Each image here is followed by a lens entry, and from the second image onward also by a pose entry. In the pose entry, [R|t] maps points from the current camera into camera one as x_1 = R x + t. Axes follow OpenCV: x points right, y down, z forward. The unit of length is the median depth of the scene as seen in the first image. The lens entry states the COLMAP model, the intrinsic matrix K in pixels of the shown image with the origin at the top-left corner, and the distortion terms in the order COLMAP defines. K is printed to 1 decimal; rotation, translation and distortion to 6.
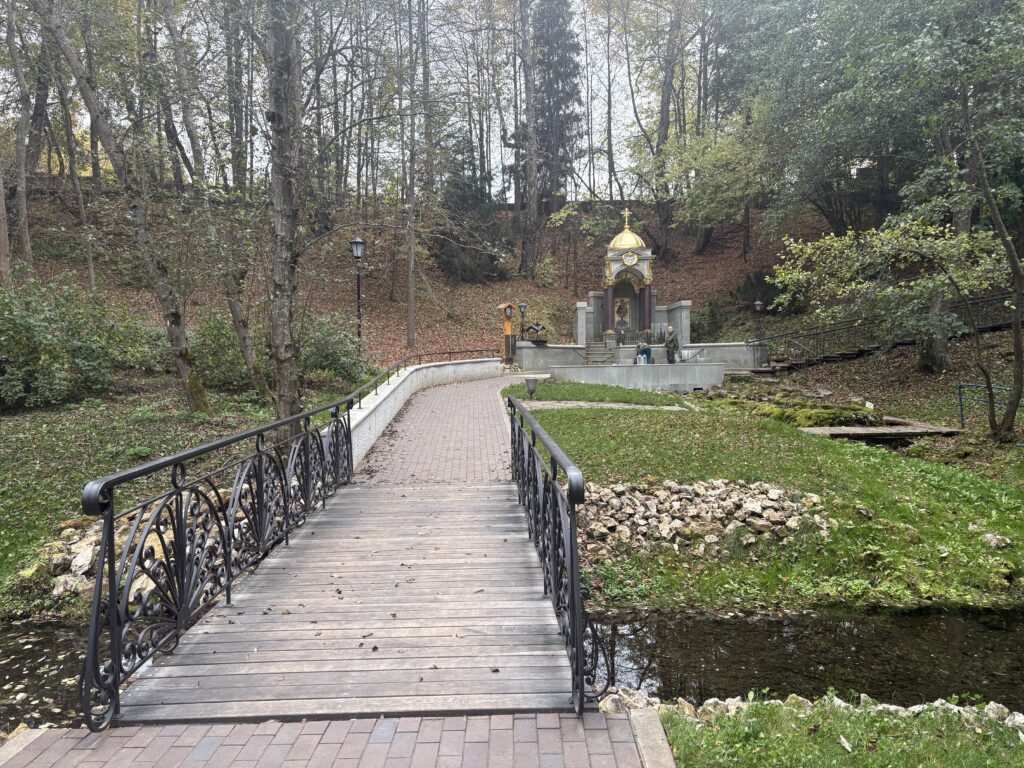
lens RADIAL K [[766.3, 0, 513.8], [0, 766.3, 388.4], [0, 0, 1]] dist [0.091756, -0.101613]
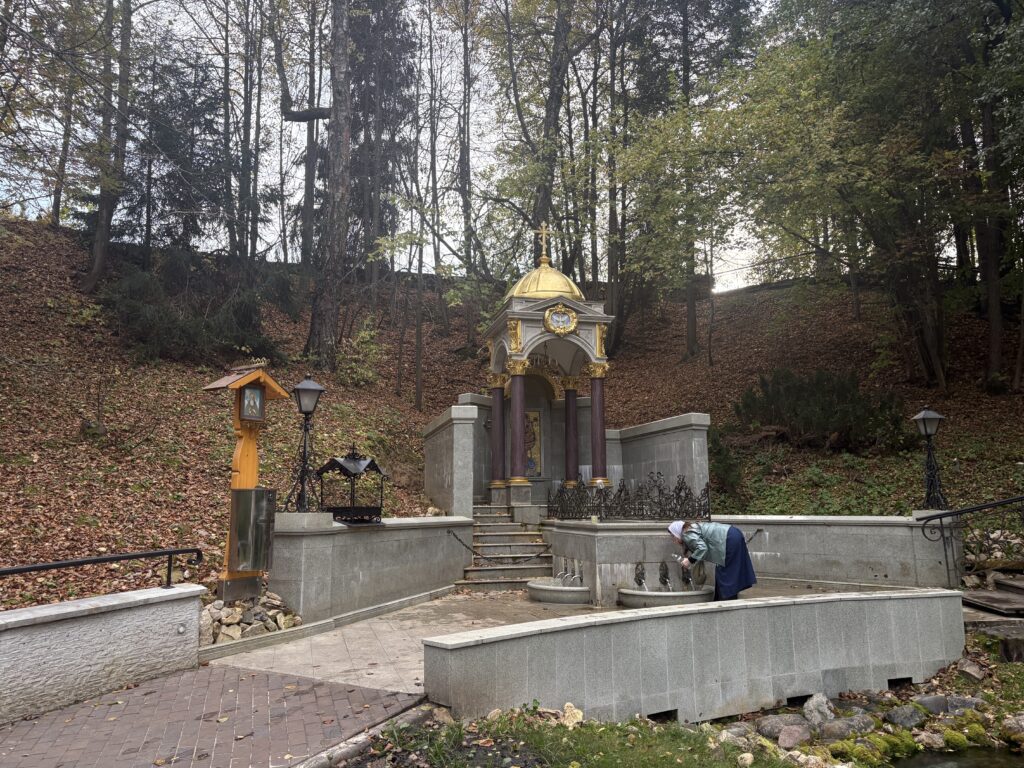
lens RADIAL K [[766.3, 0, 513.8], [0, 766.3, 388.4], [0, 0, 1]] dist [0.091756, -0.101613]
pose [[0.963544, 0.046998, 0.263391, 0.008419], [0.004355, 0.981565, -0.191077, -0.043391], [-0.267516, 0.185258, 0.945576, 0.591136]]
